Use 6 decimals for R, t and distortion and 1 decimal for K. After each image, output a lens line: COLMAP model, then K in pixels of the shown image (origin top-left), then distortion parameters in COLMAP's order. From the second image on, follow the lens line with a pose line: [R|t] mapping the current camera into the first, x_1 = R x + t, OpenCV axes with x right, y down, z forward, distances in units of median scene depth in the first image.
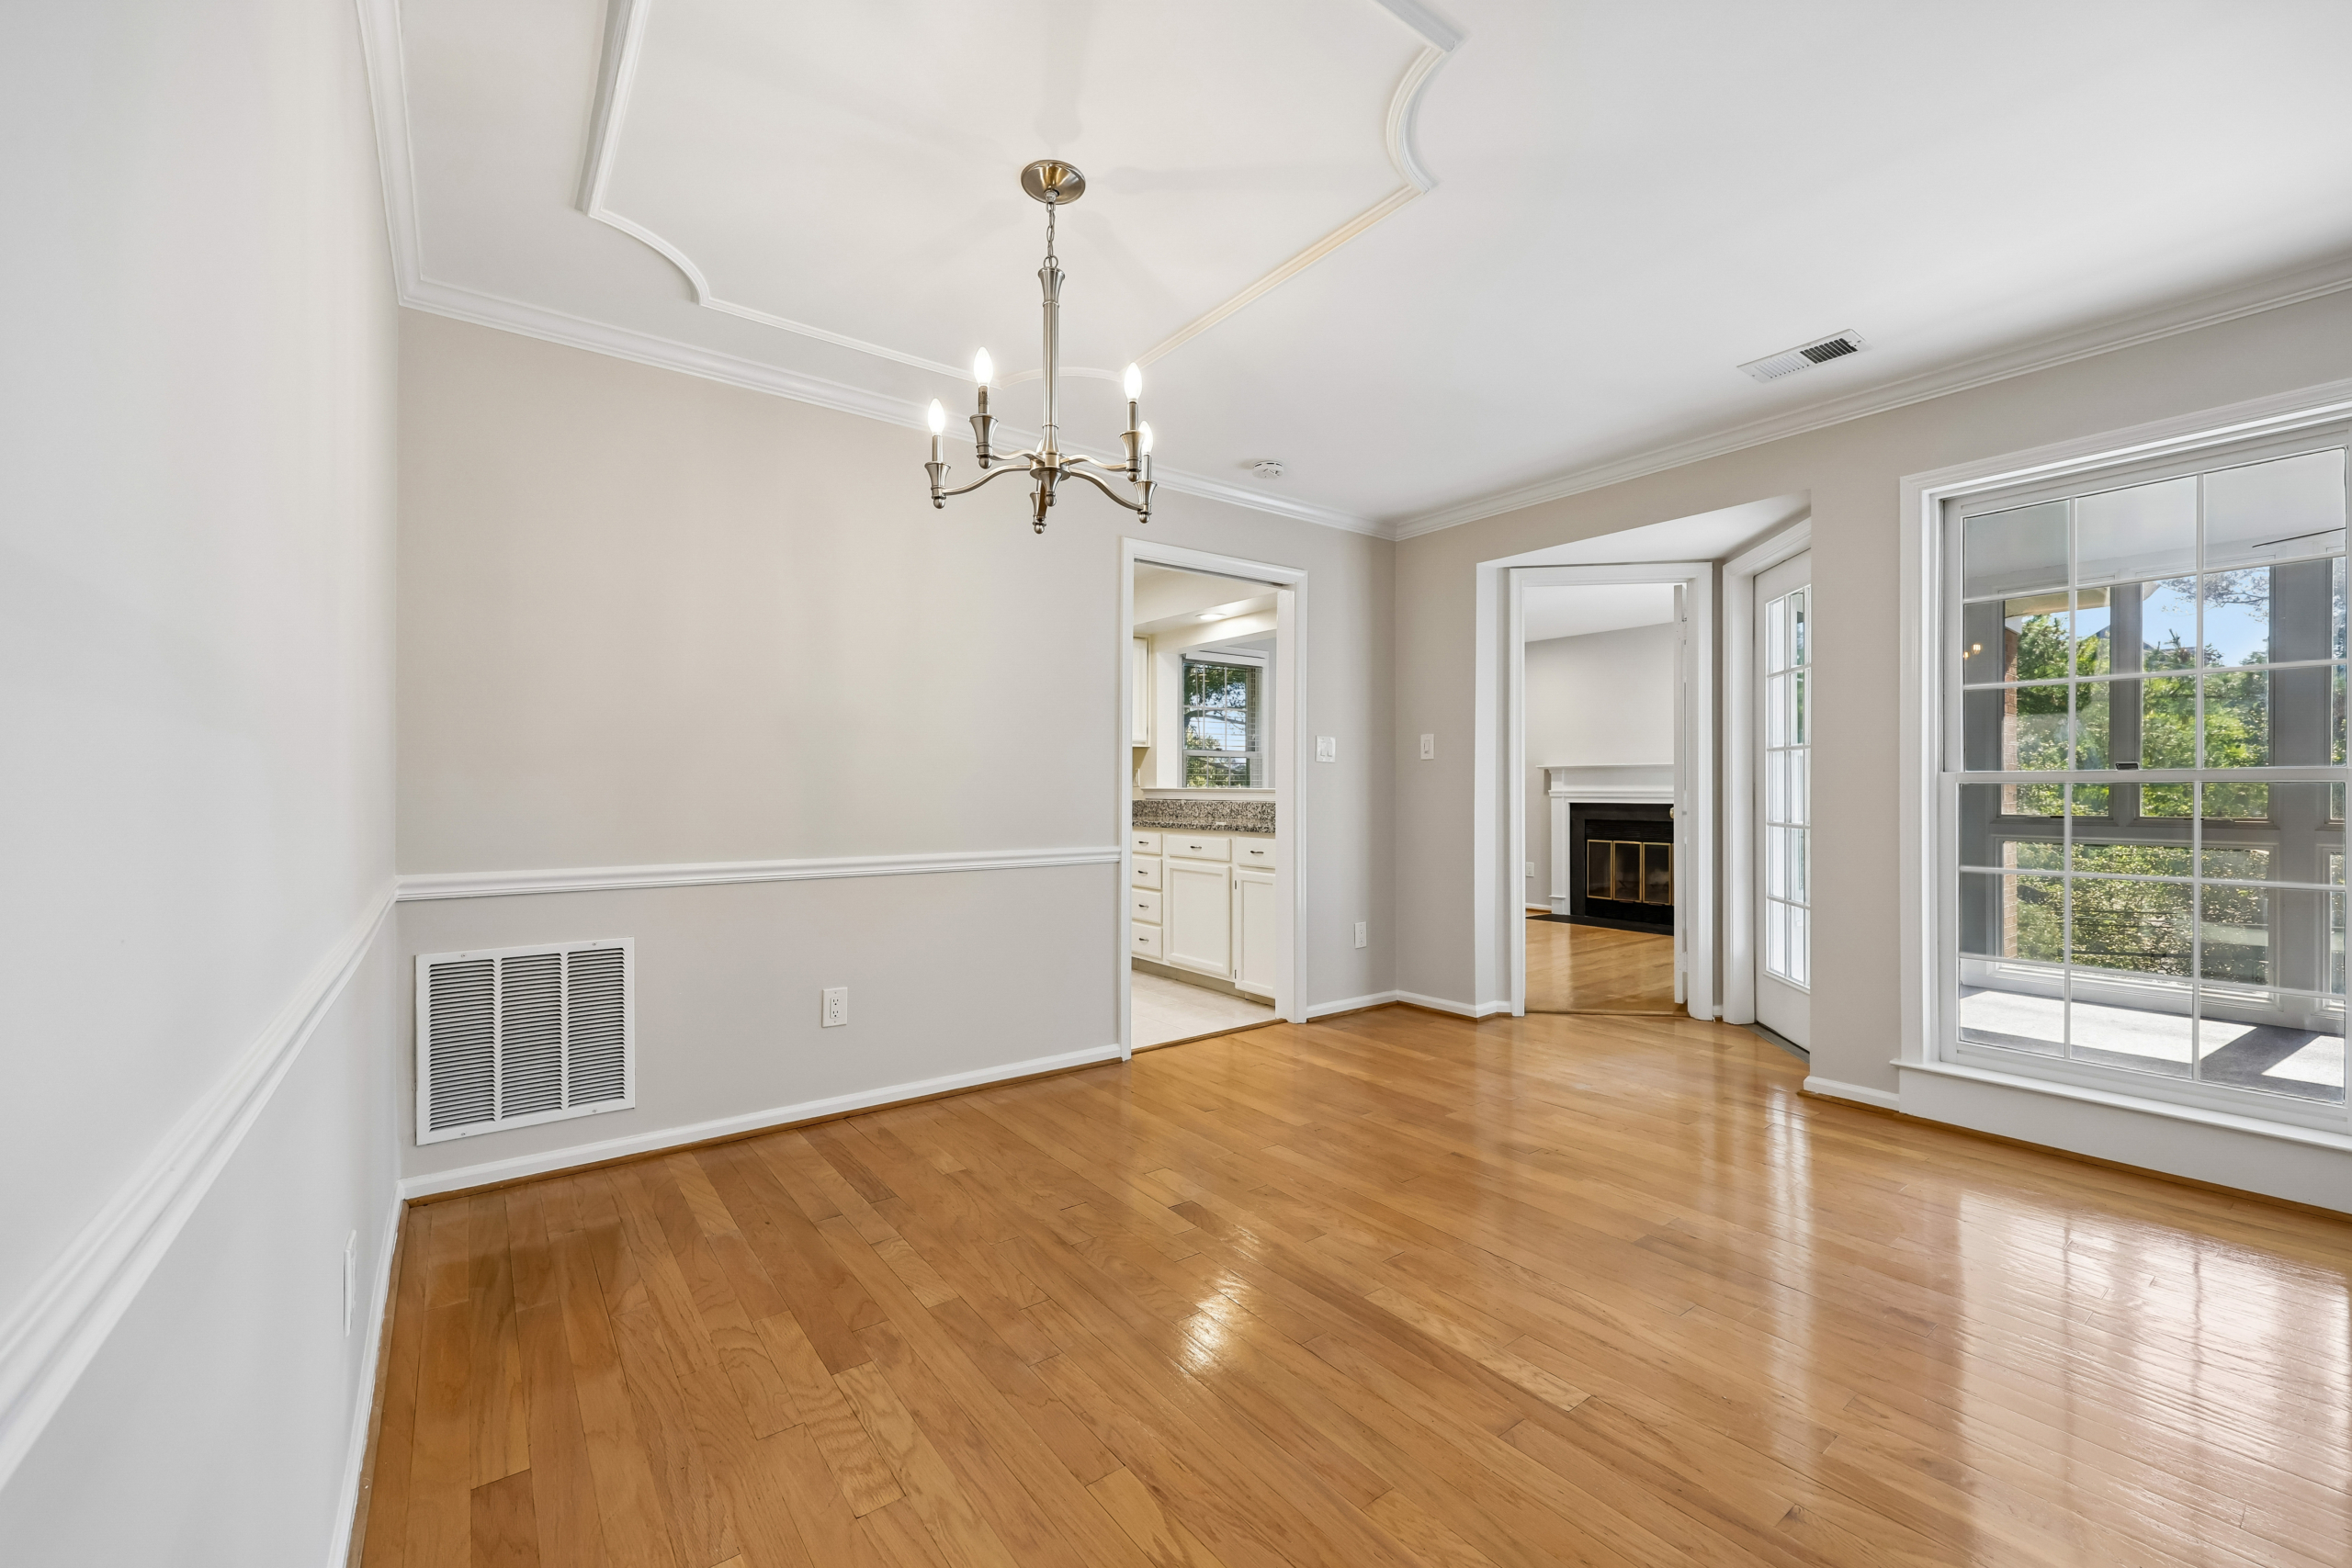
lens RADIAL K [[954.1, 0, 1181.5], [0, 954.1, 794.4], [0, 0, 1]] dist [-0.003239, -0.000246]
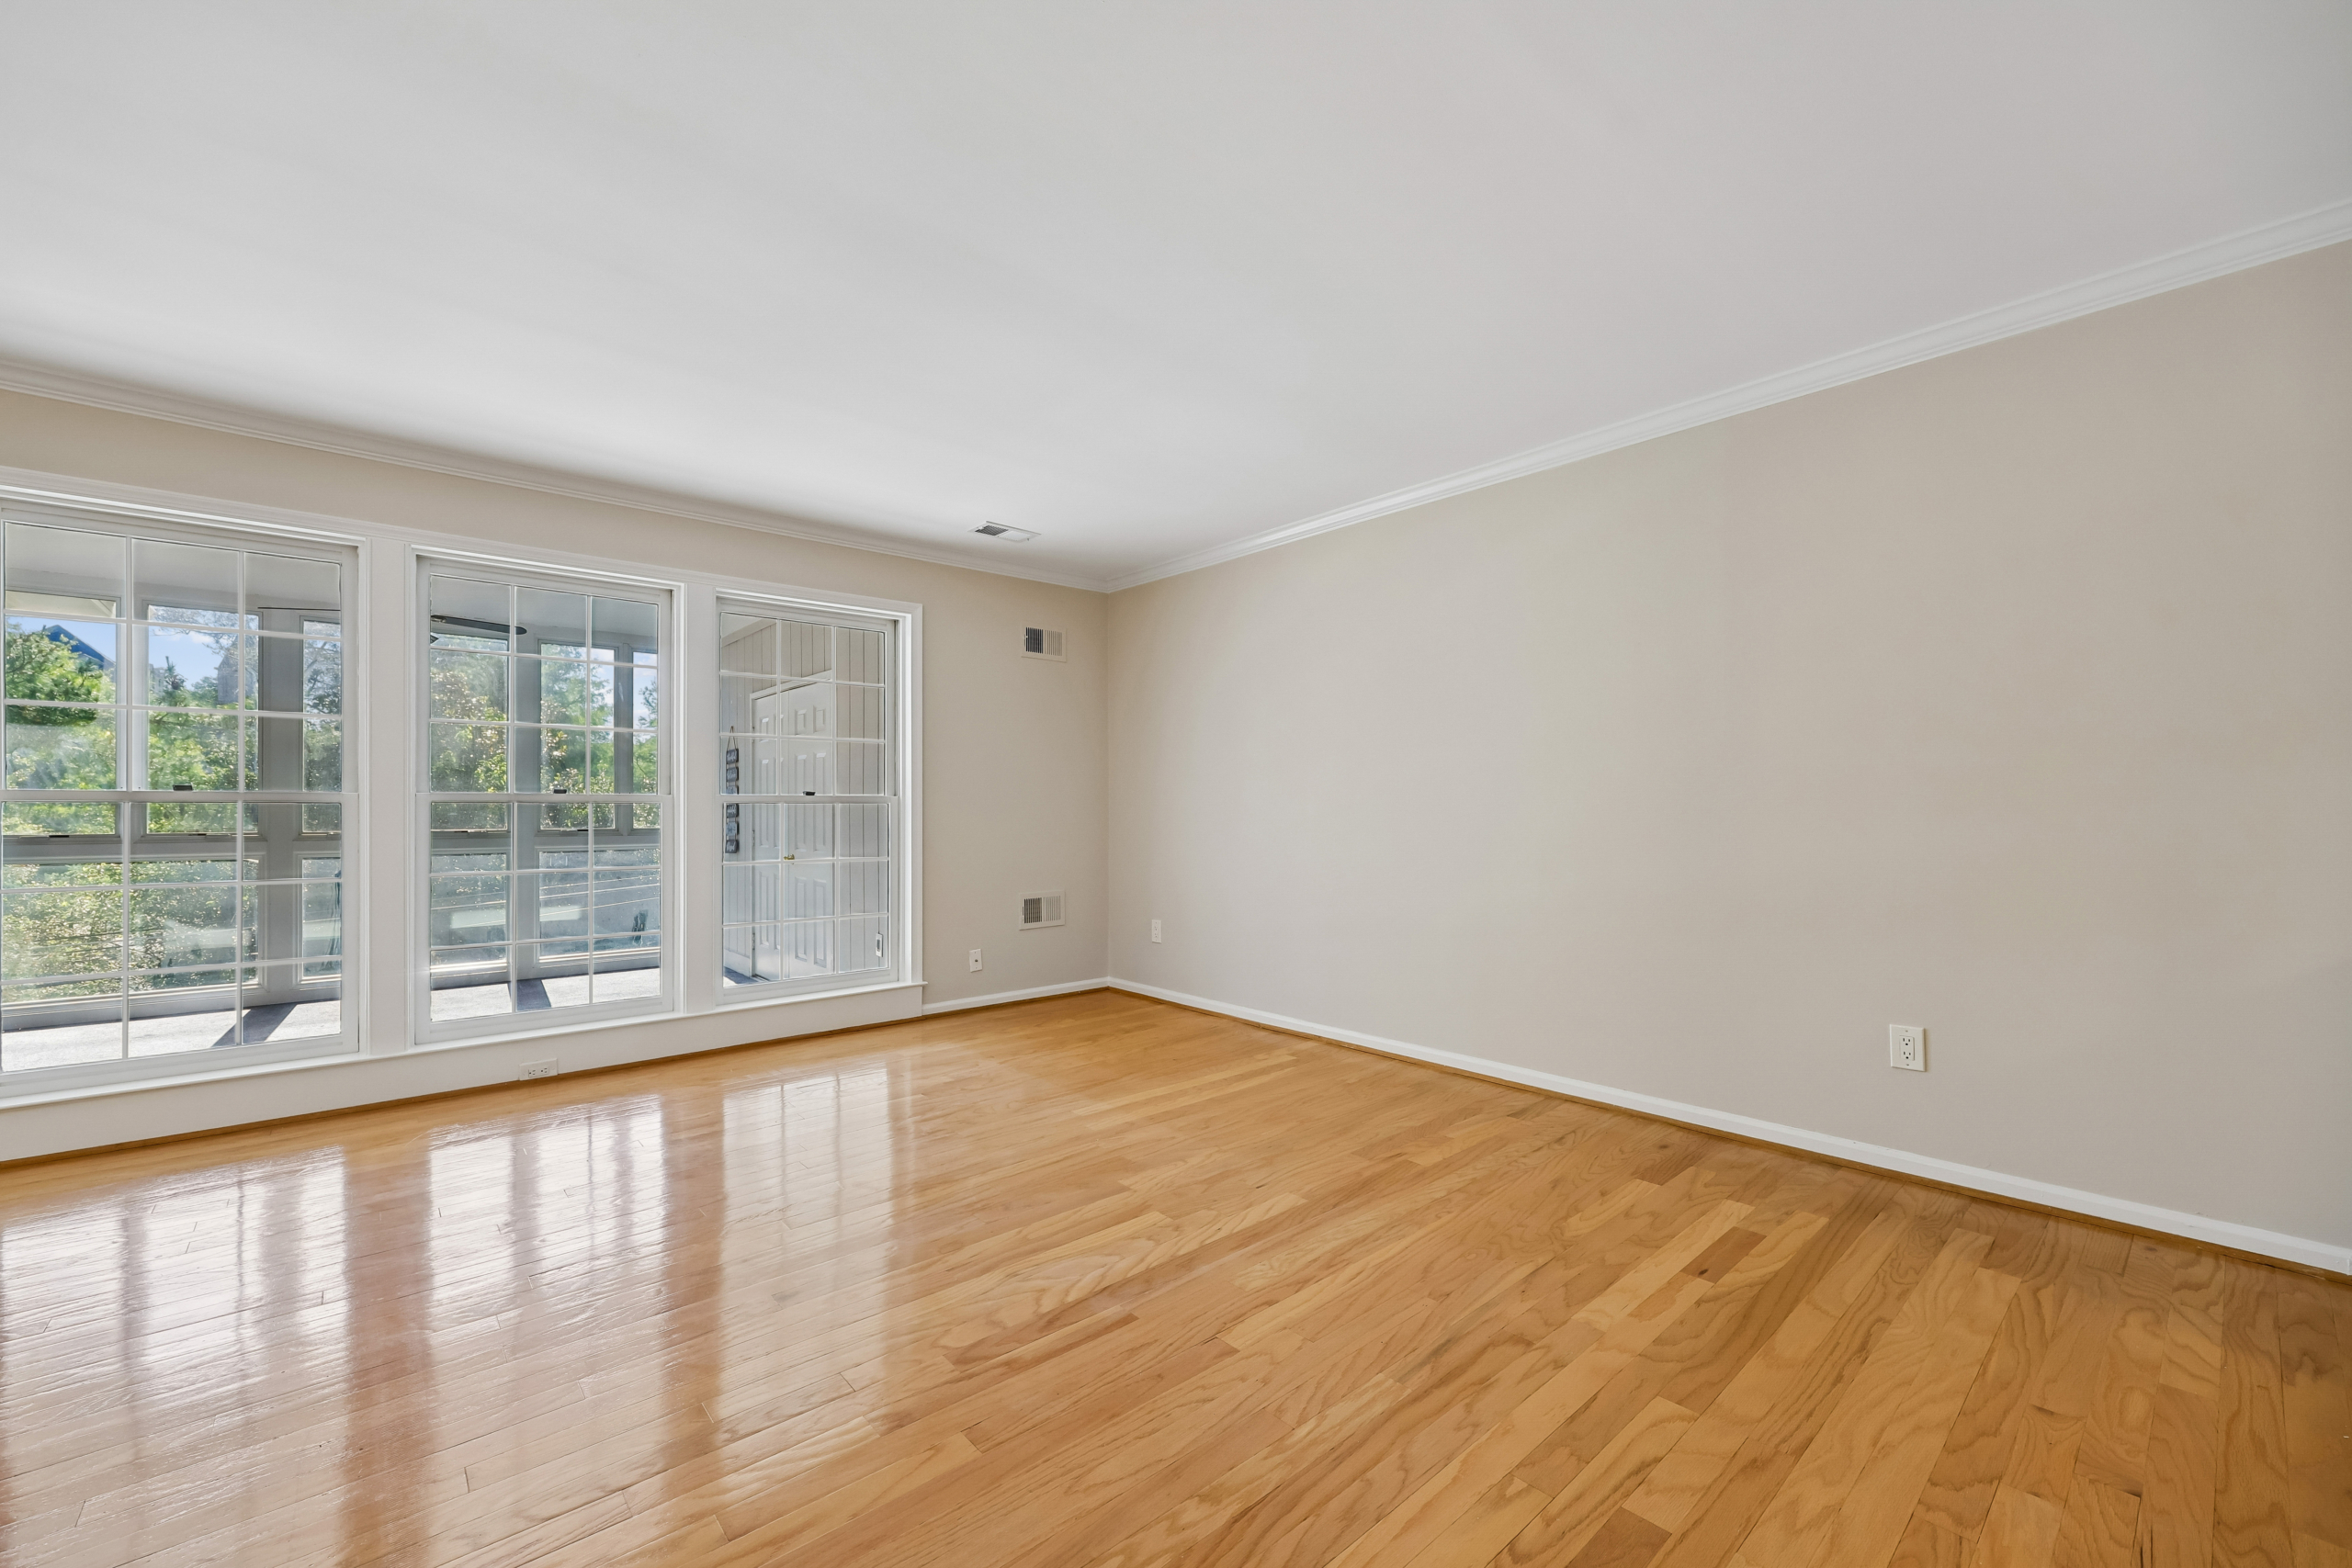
lens RADIAL K [[946.7, 0, 1188.3], [0, 946.7, 803.8], [0, 0, 1]] dist [0.006497, 0.000681]
pose [[-0.079678, 0.004656, 0.996810, -0.218721], [0.003249, 0.999985, -0.004411, -0.001571], [-0.996815, 0.002887, -0.079692, -0.104722]]
